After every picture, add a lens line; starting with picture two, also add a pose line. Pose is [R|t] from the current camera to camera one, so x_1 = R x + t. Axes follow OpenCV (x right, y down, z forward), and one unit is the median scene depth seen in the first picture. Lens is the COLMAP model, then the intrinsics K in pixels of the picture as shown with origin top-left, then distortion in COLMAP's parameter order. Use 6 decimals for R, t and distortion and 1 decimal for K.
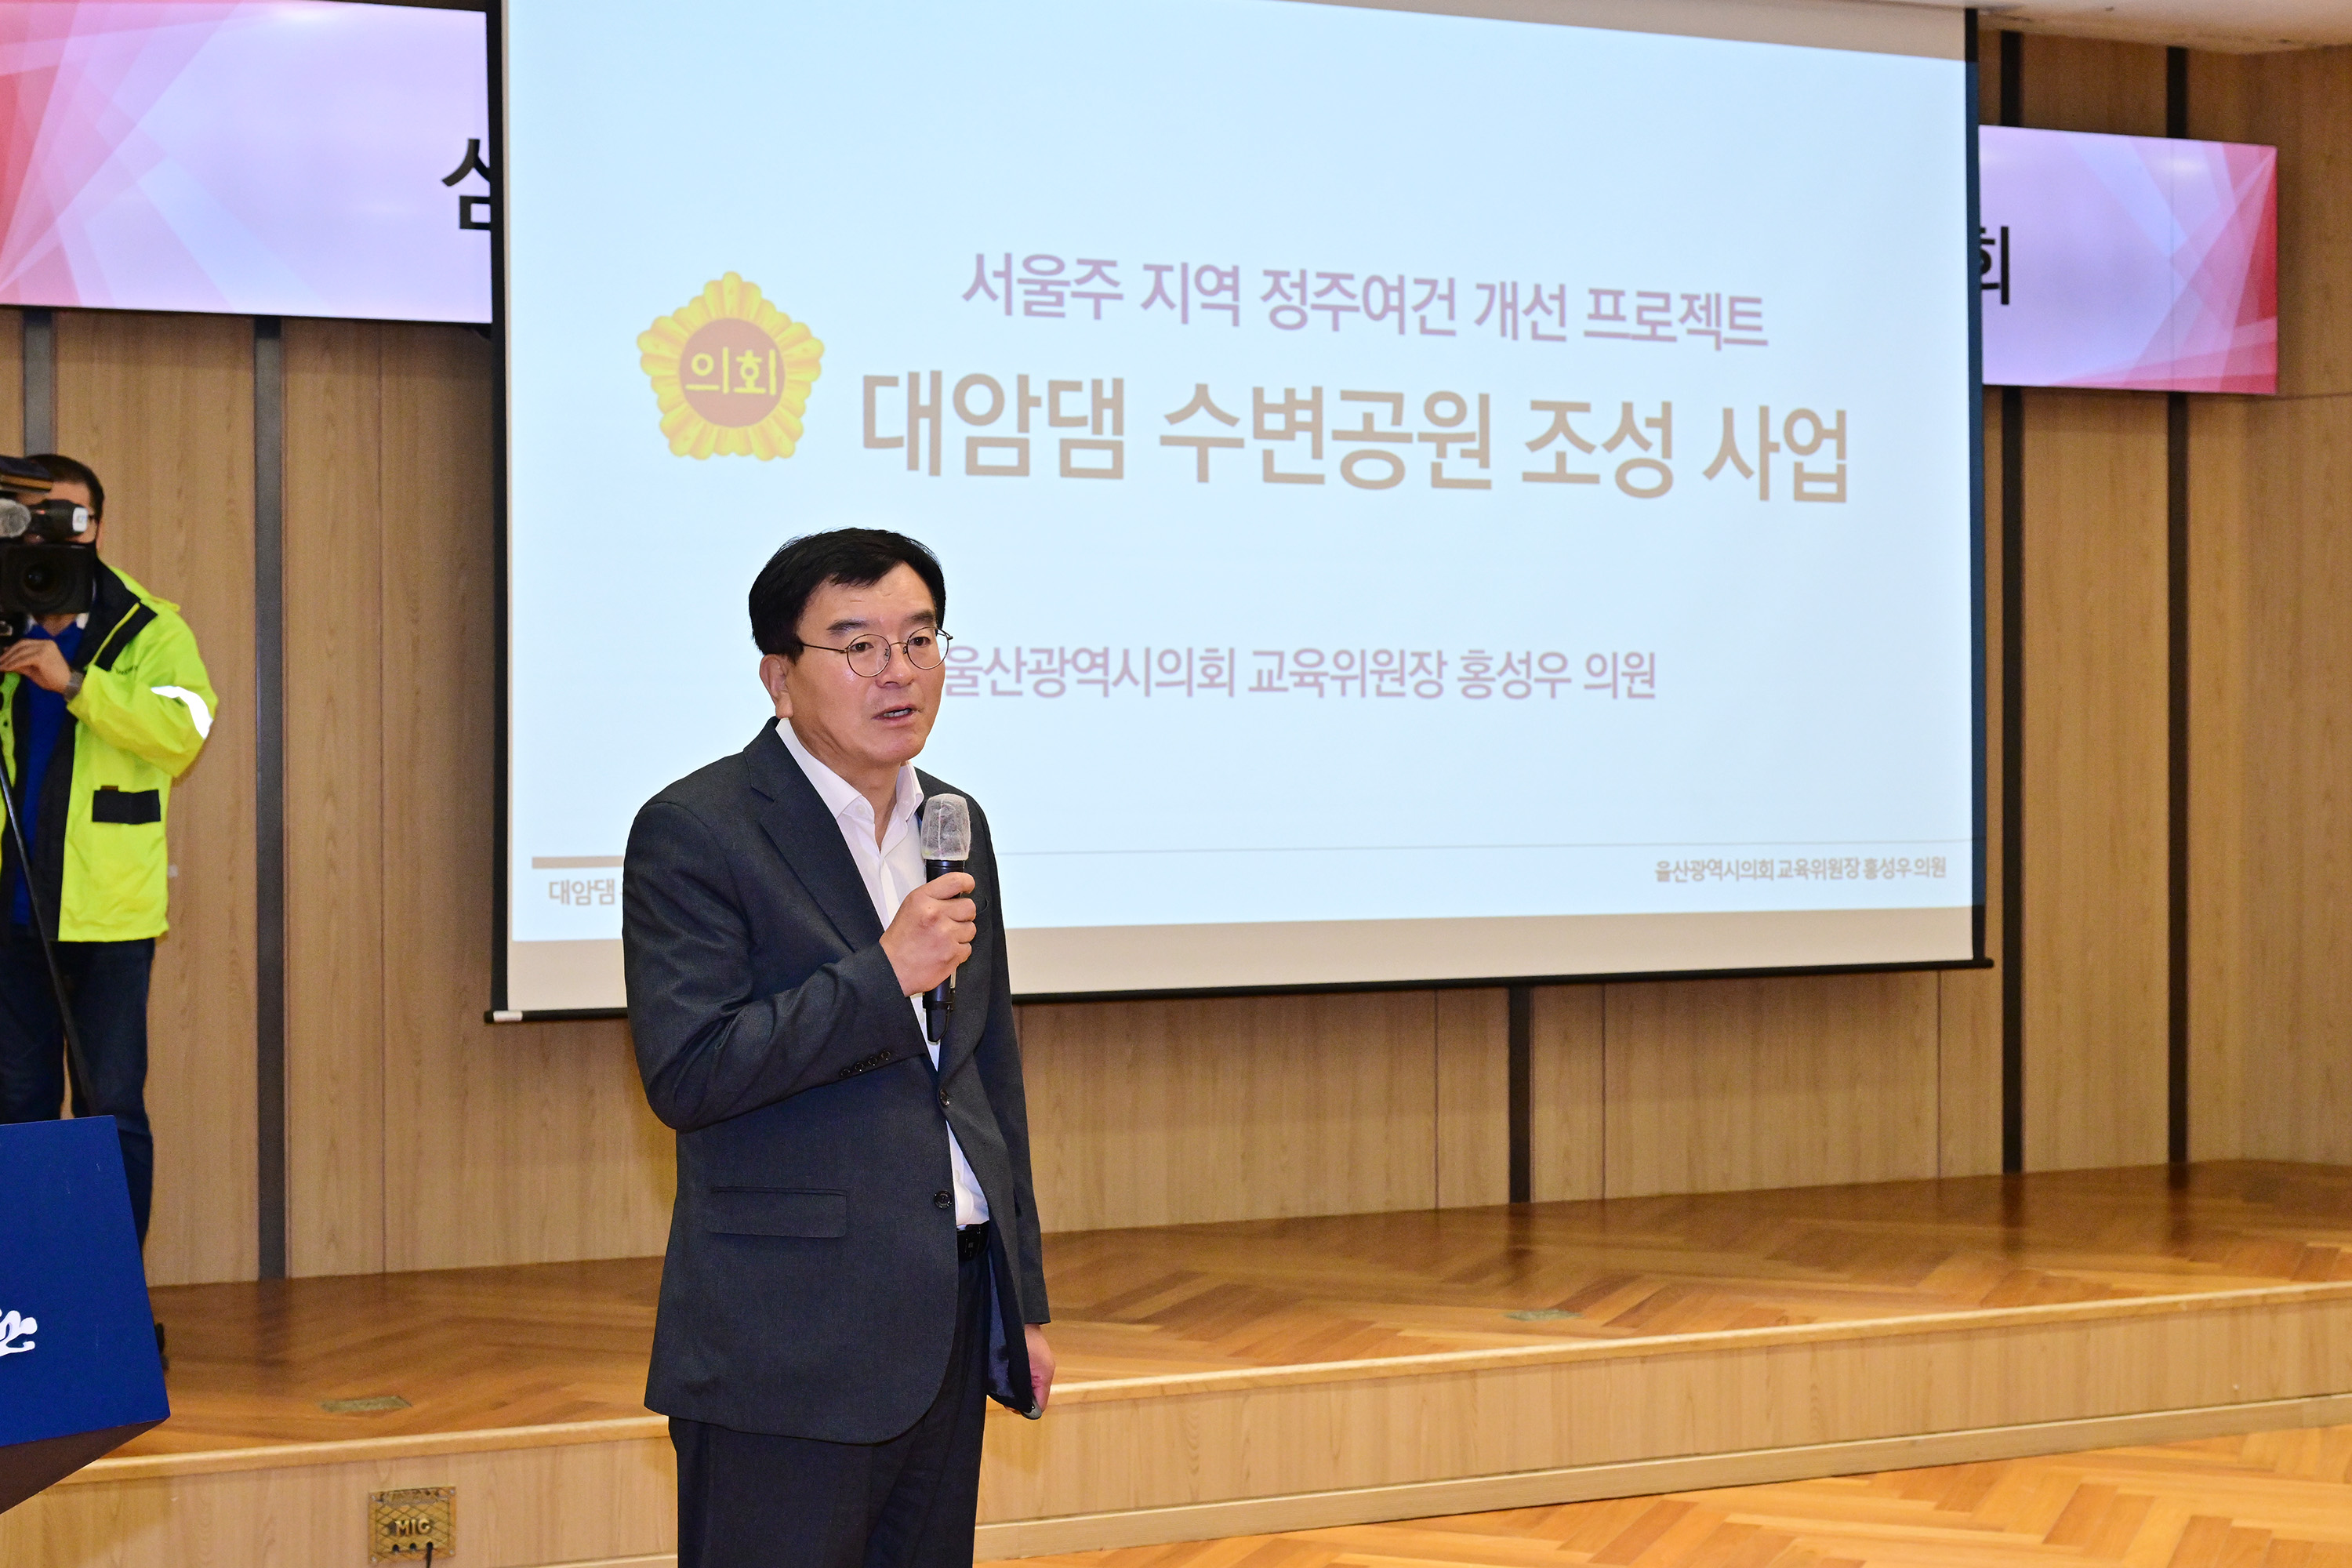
lens RADIAL K [[3739.4, 0, 1165.7], [0, 3739.4, 789.2], [0, 0, 1]] dist [-0.003955, 0.000000]
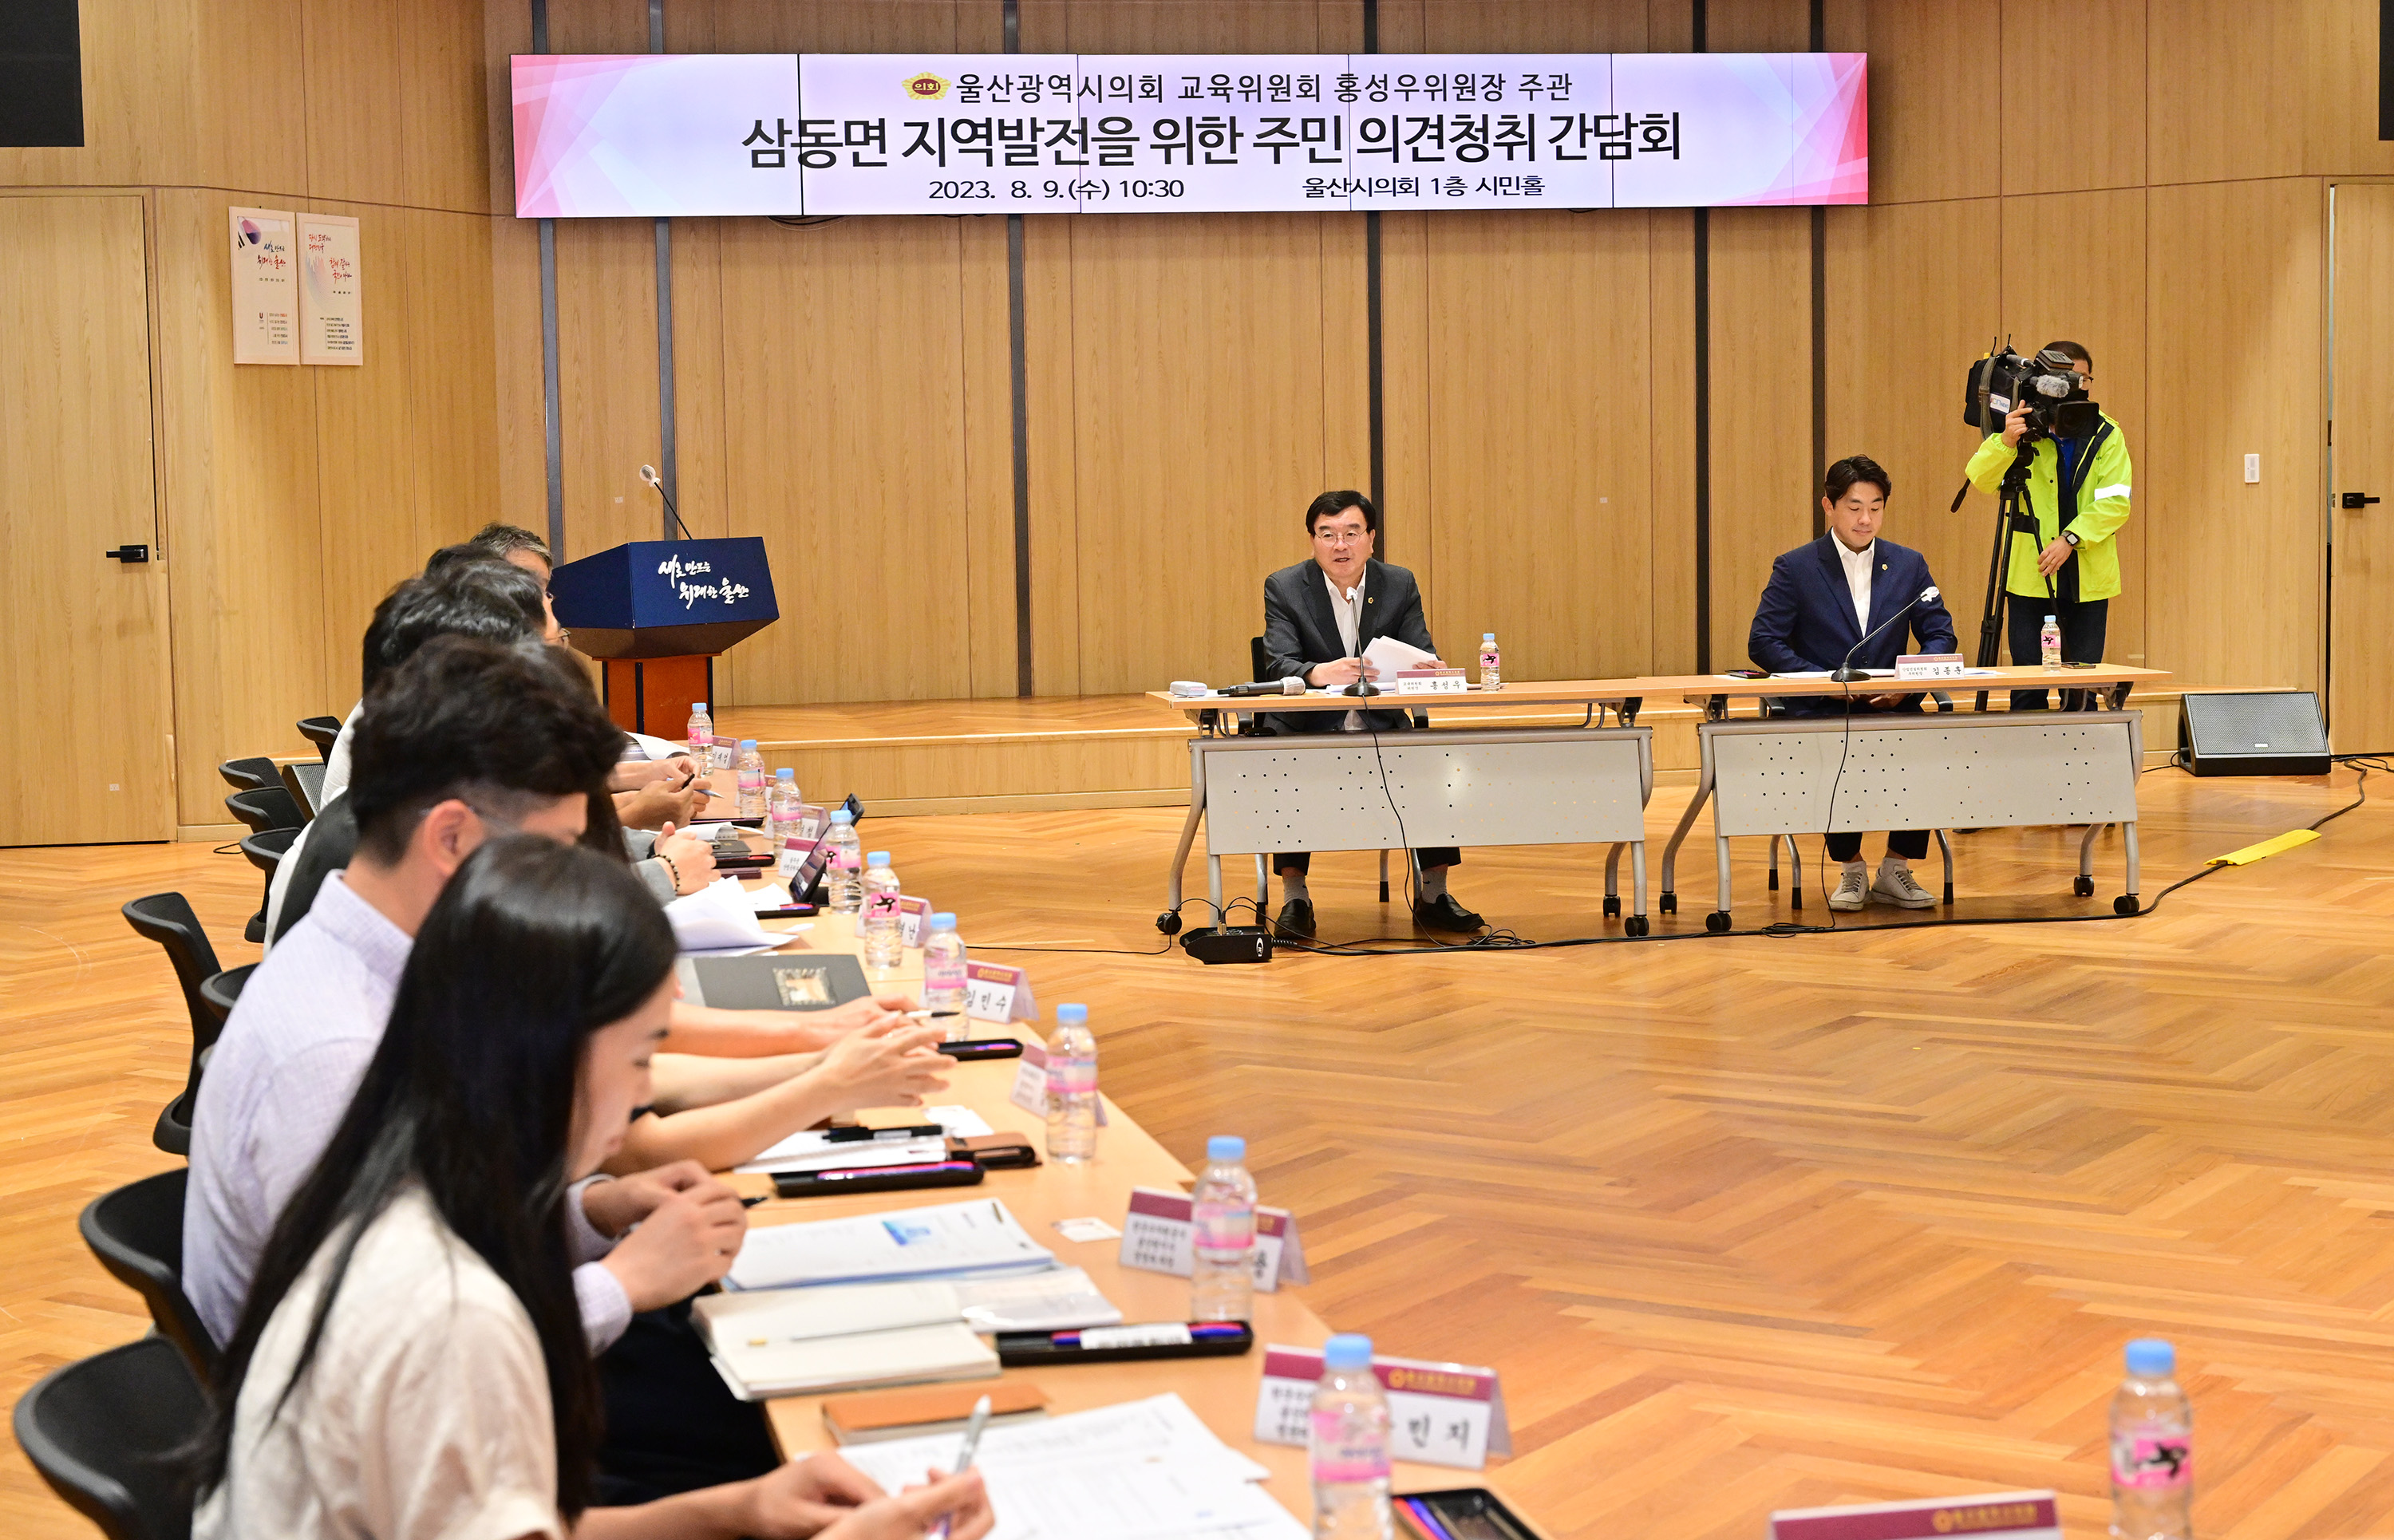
lens RADIAL K [[3852.5, 0, 1210.6], [0, 3852.5, 771.6], [0, 0, 1]] dist [0.009812, 0.000000]
pose [[0.977495, 0.004854, -0.210905, 0.417279], [0.011902, 0.996874, 0.078107, 0.008758], [0.210624, -0.078859, 0.974381, -0.827100]]
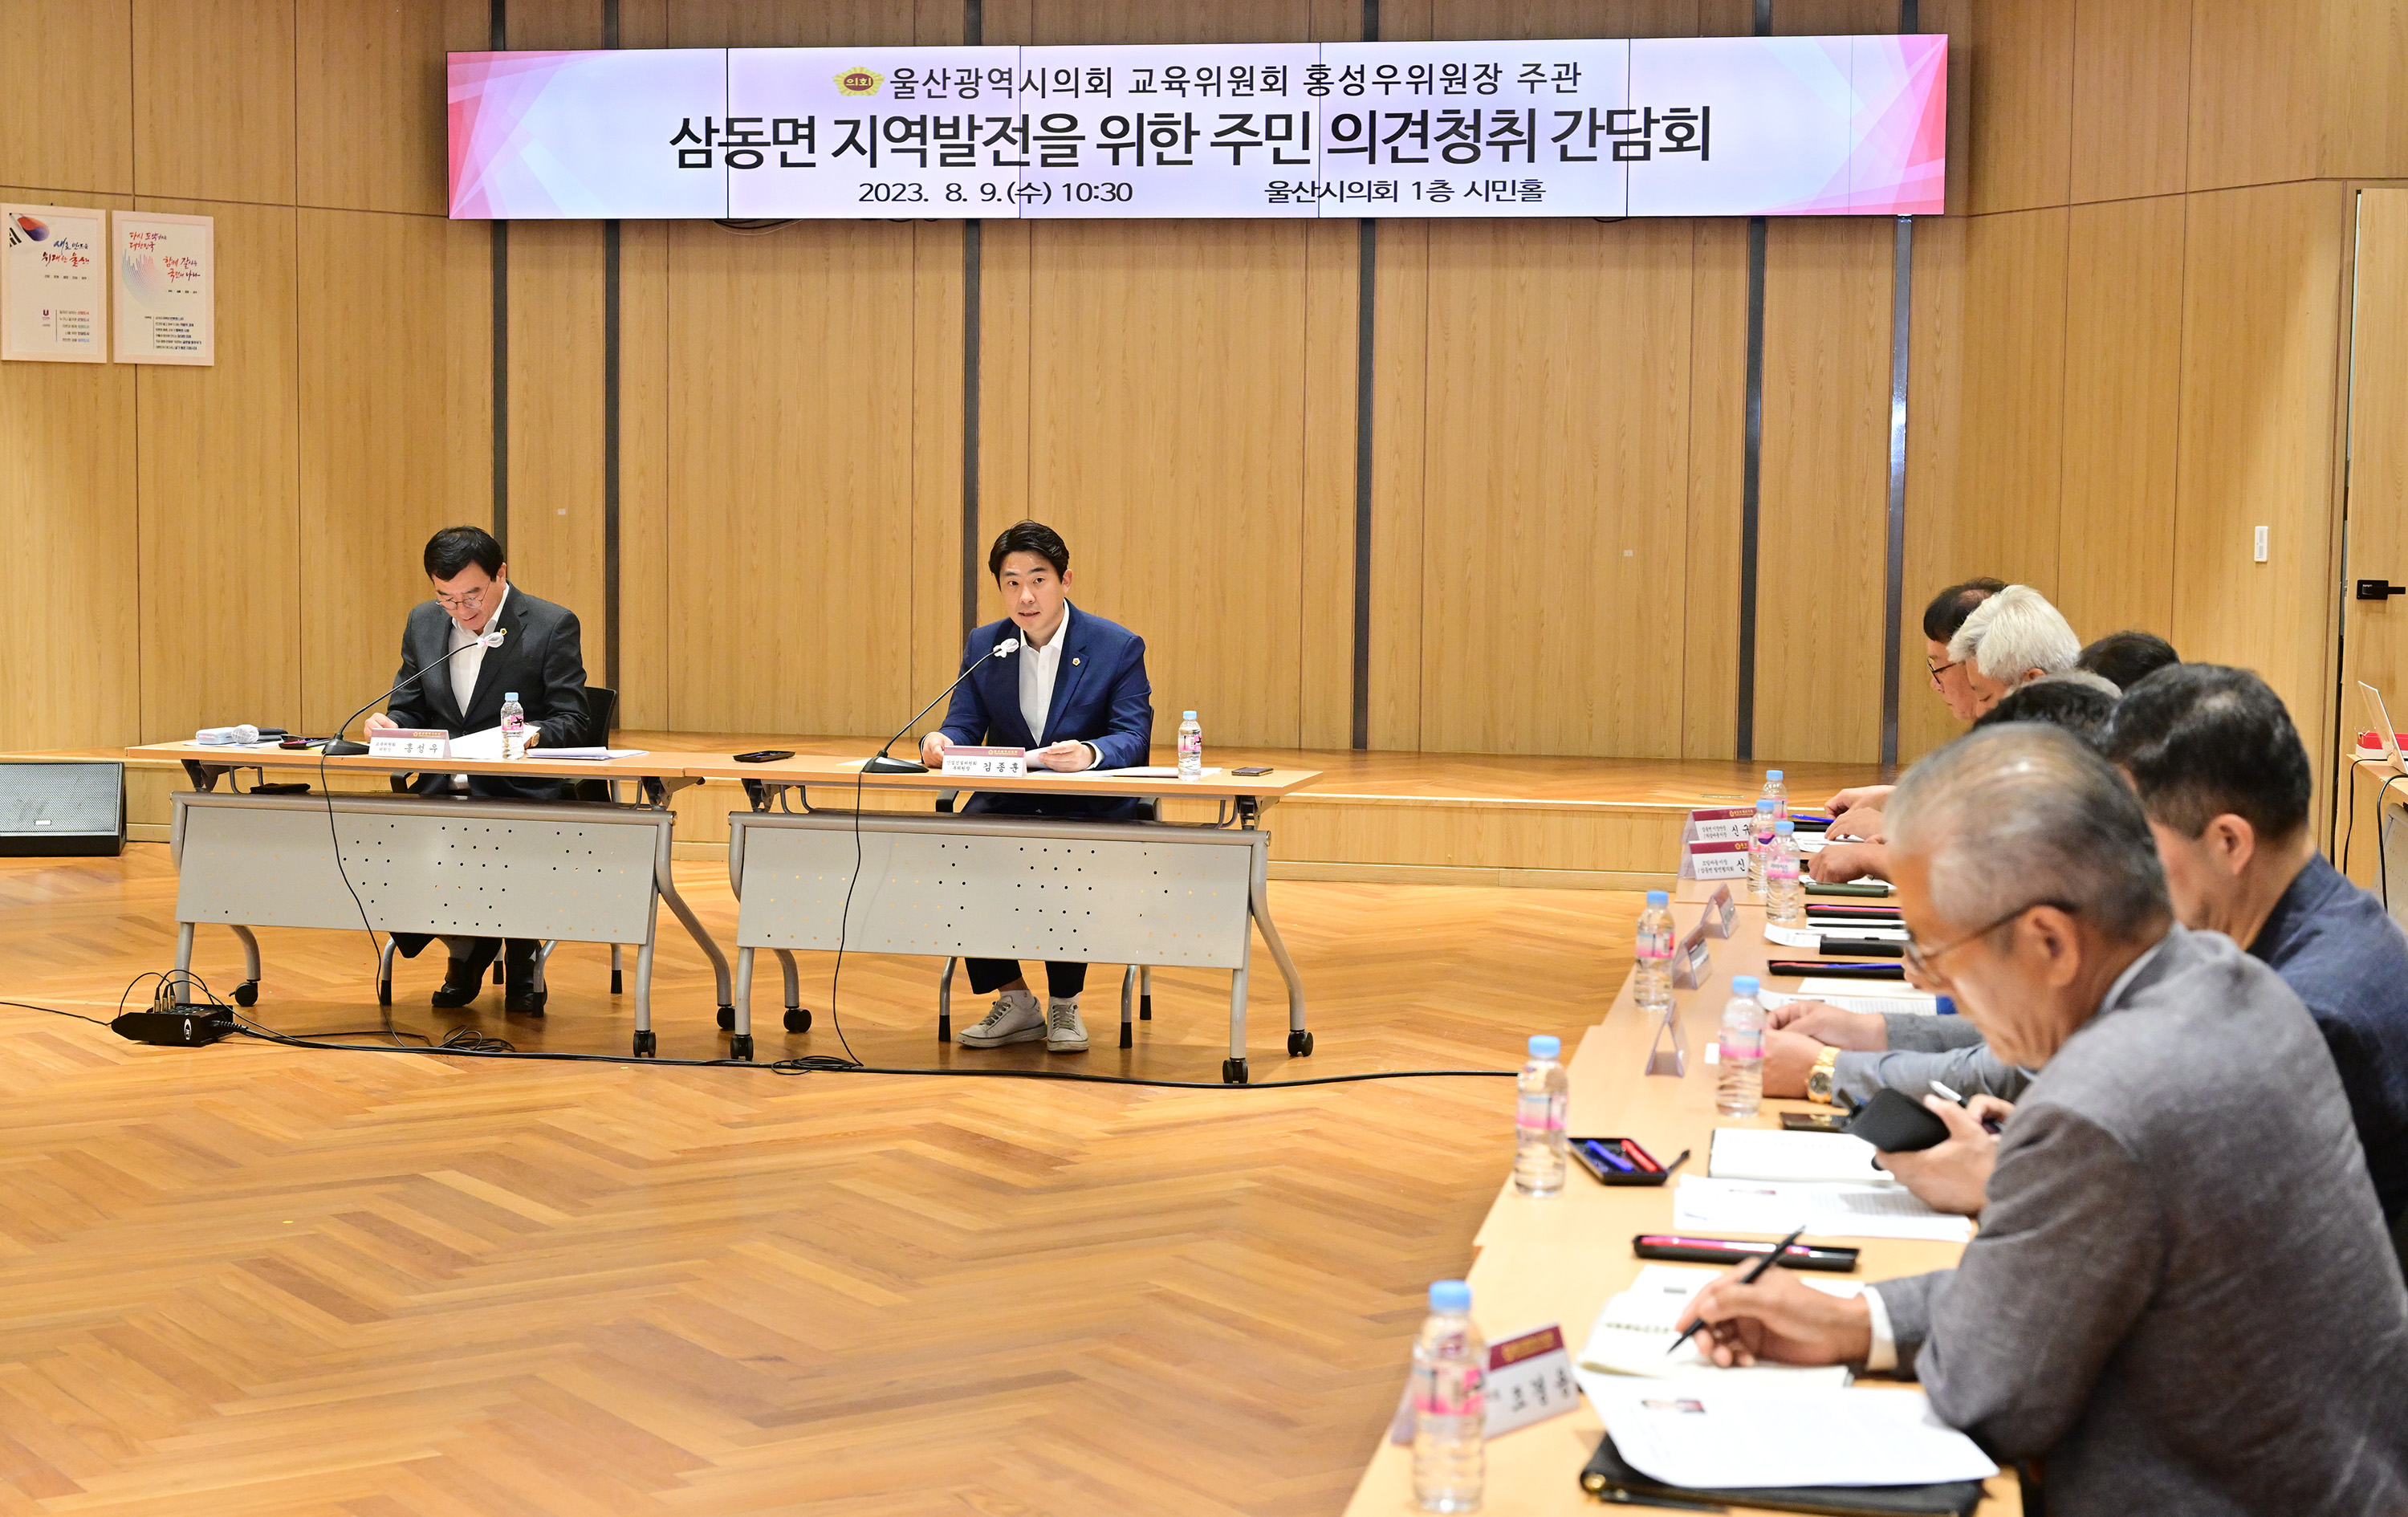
lens RADIAL K [[3800.0, 0, 1215.2], [0, 3800.0, 773.6], [0, 0, 1]] dist [0.009256, 0.000000]
pose [[0.819127, 0.061706, -0.570283, 0.998584], [-0.022214, 0.996864, 0.075956, 0.000420], [0.573182, -0.049549, 0.817929, -0.360107]]
